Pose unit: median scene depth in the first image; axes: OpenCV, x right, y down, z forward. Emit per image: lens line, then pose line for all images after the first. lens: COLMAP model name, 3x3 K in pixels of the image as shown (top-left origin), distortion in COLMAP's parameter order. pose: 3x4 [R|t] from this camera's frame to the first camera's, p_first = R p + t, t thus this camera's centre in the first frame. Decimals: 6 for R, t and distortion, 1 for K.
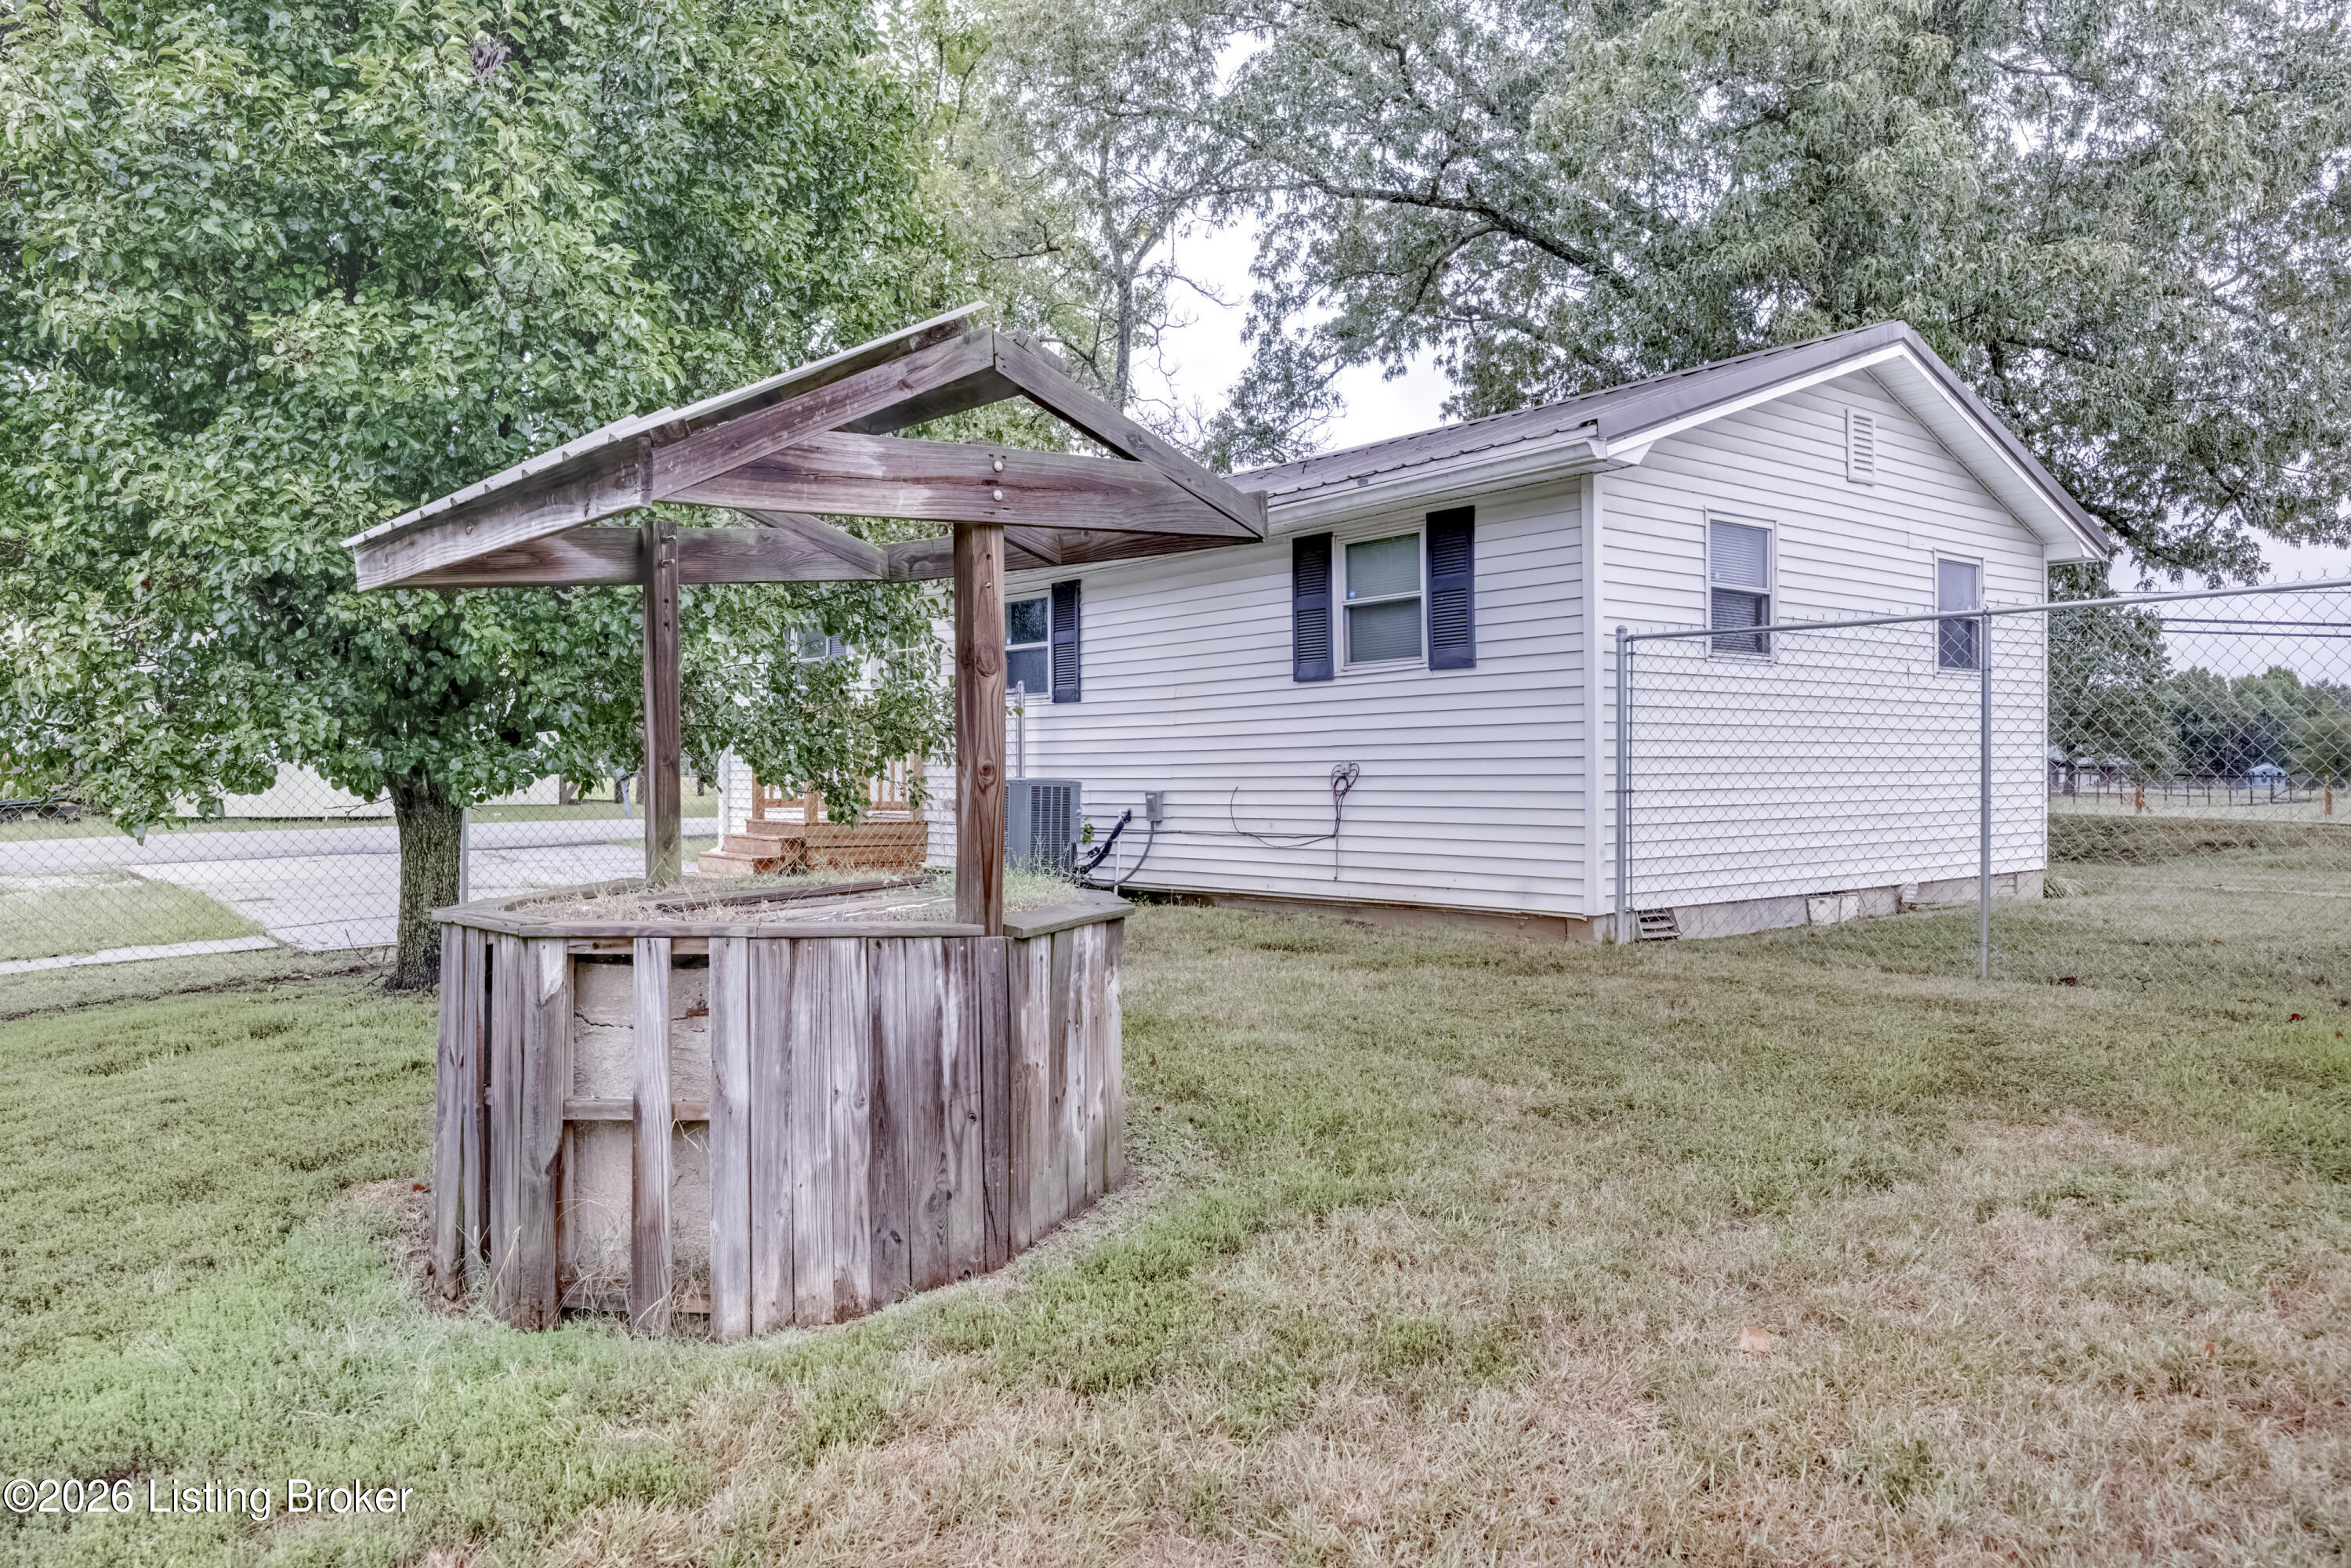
lens RADIAL K [[1647.7, 0, 1099.8], [0, 1647.7, 787.0], [0, 0, 1]] dist [-0.001704, -0.001441]
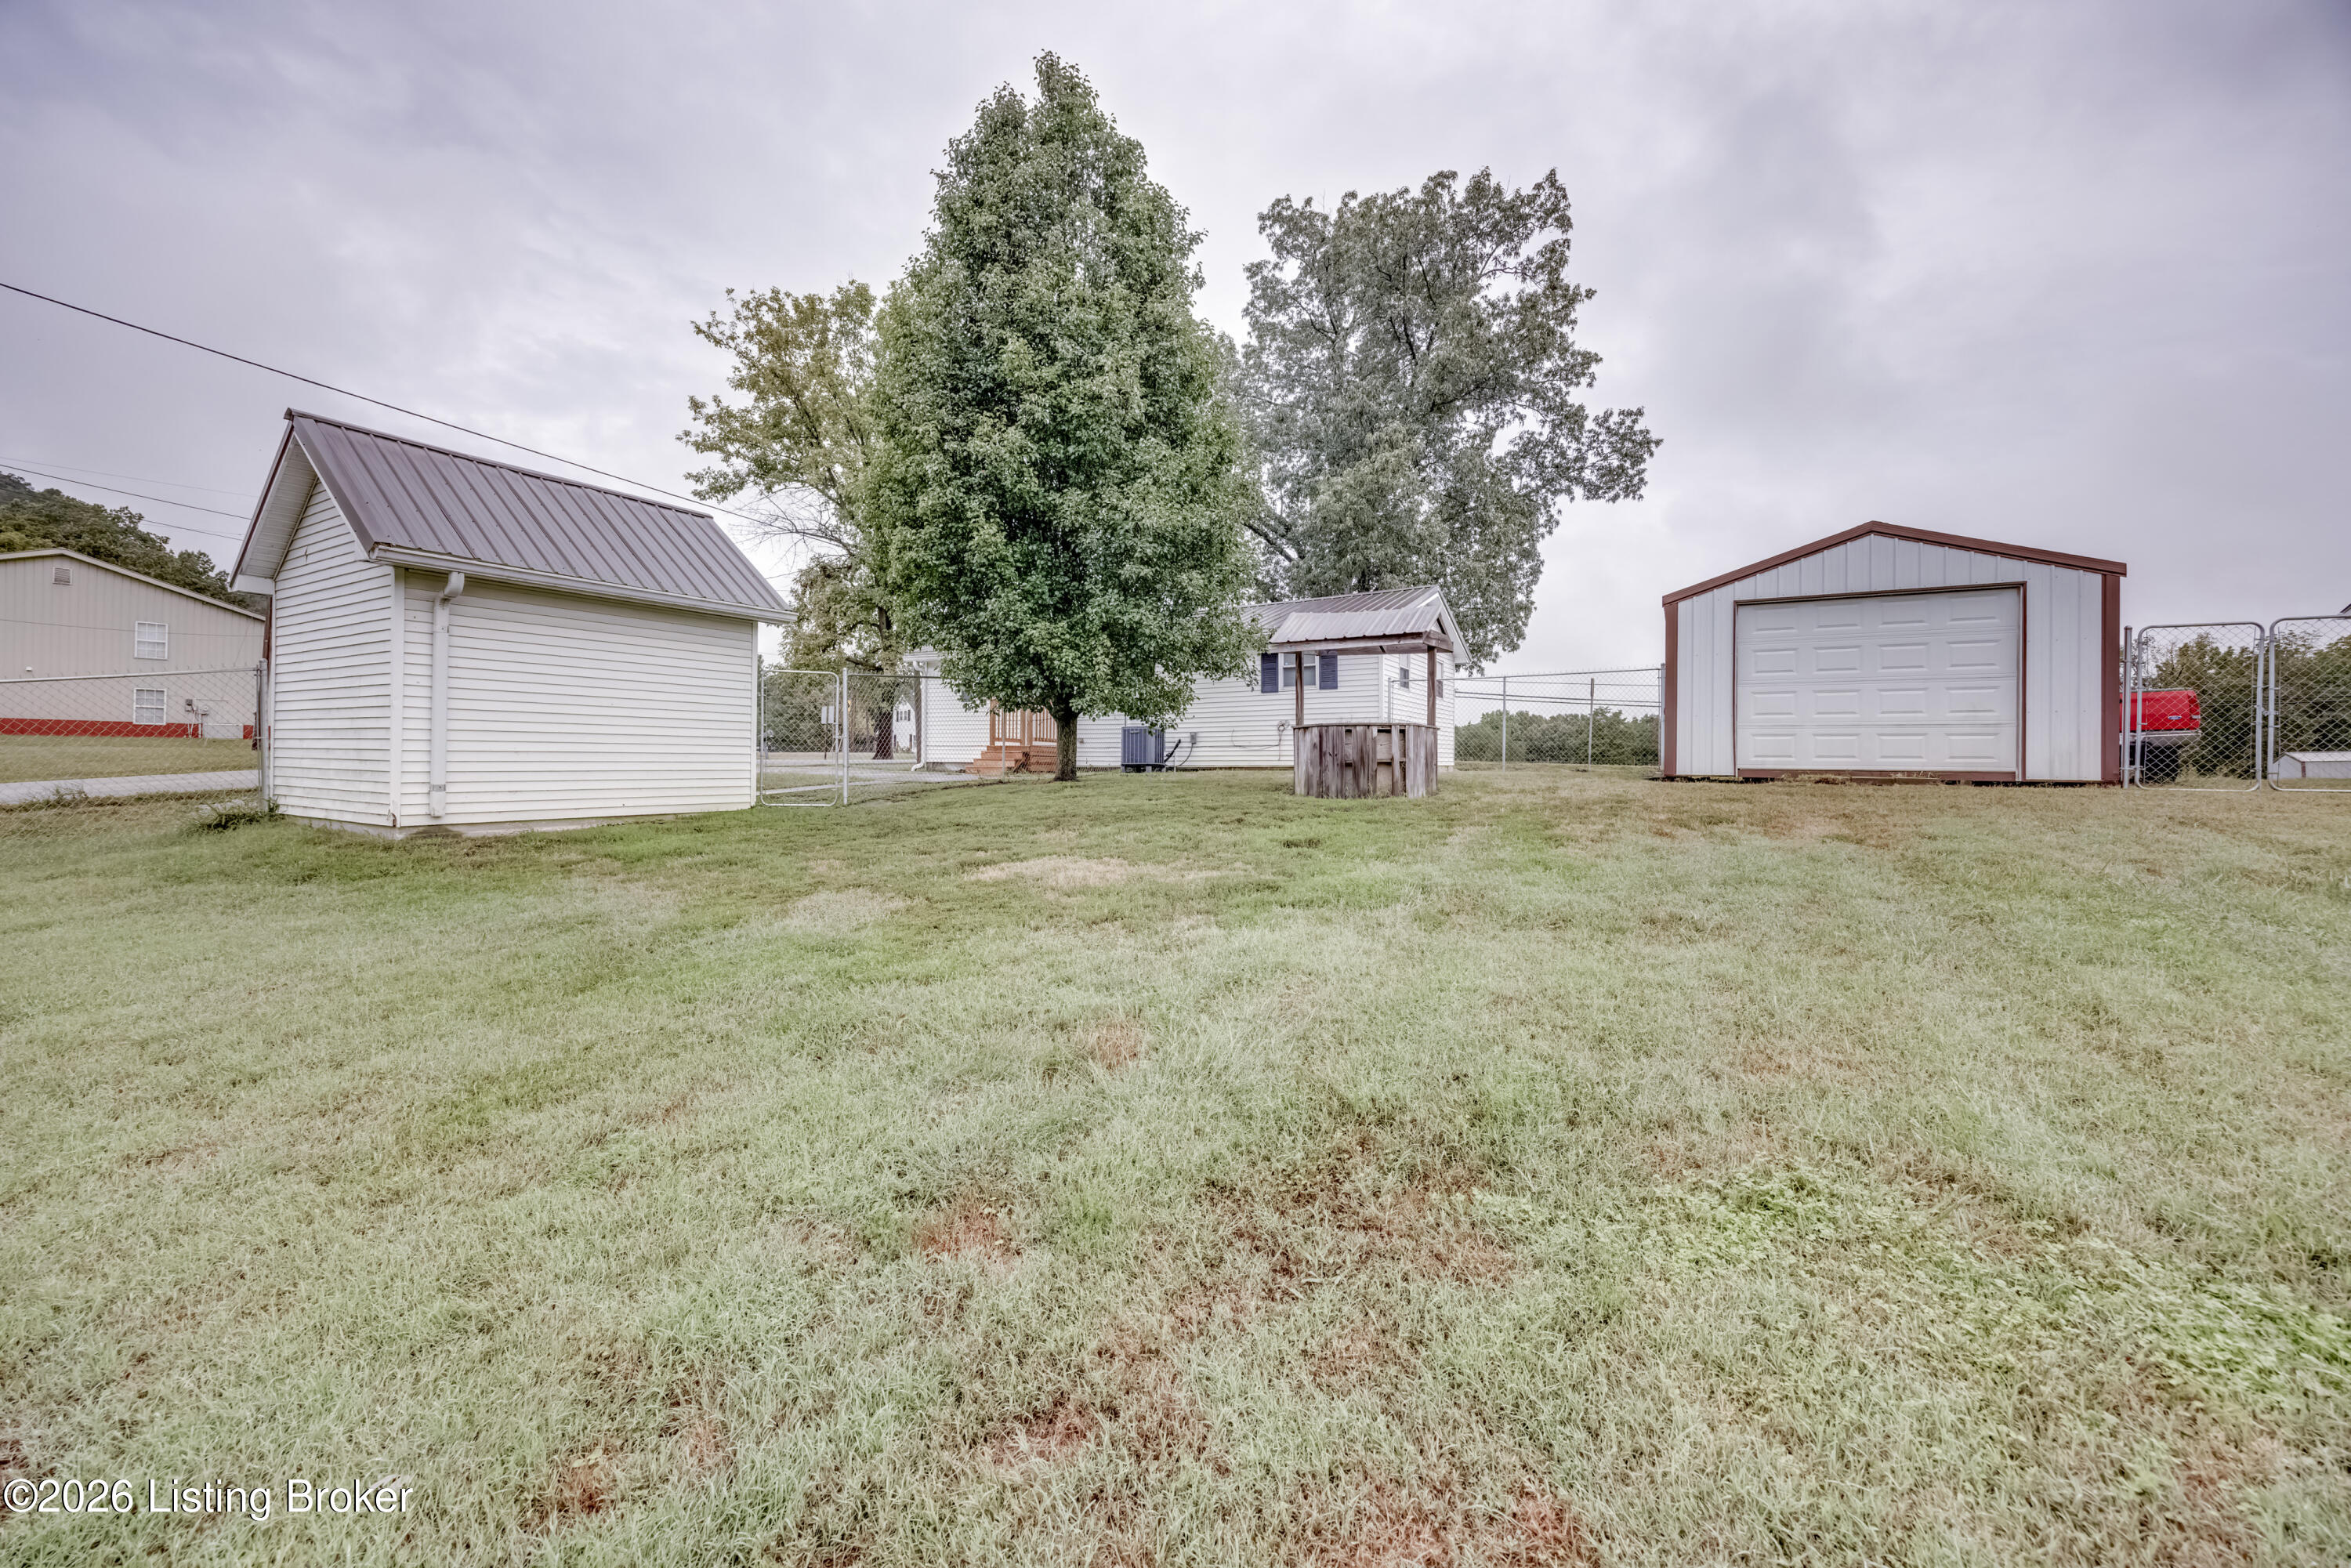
lens RADIAL K [[885.6, 0, 1160.5], [0, 885.6, 769.9], [0, 0, 1]] dist [-0.000482, -0.000019]
pose [[0.938134, 0.007932, 0.346182, -0.526556], [-0.009840, 0.999945, 0.003754, 0.060597], [-0.346133, -0.006929, 0.938160, -0.361765]]
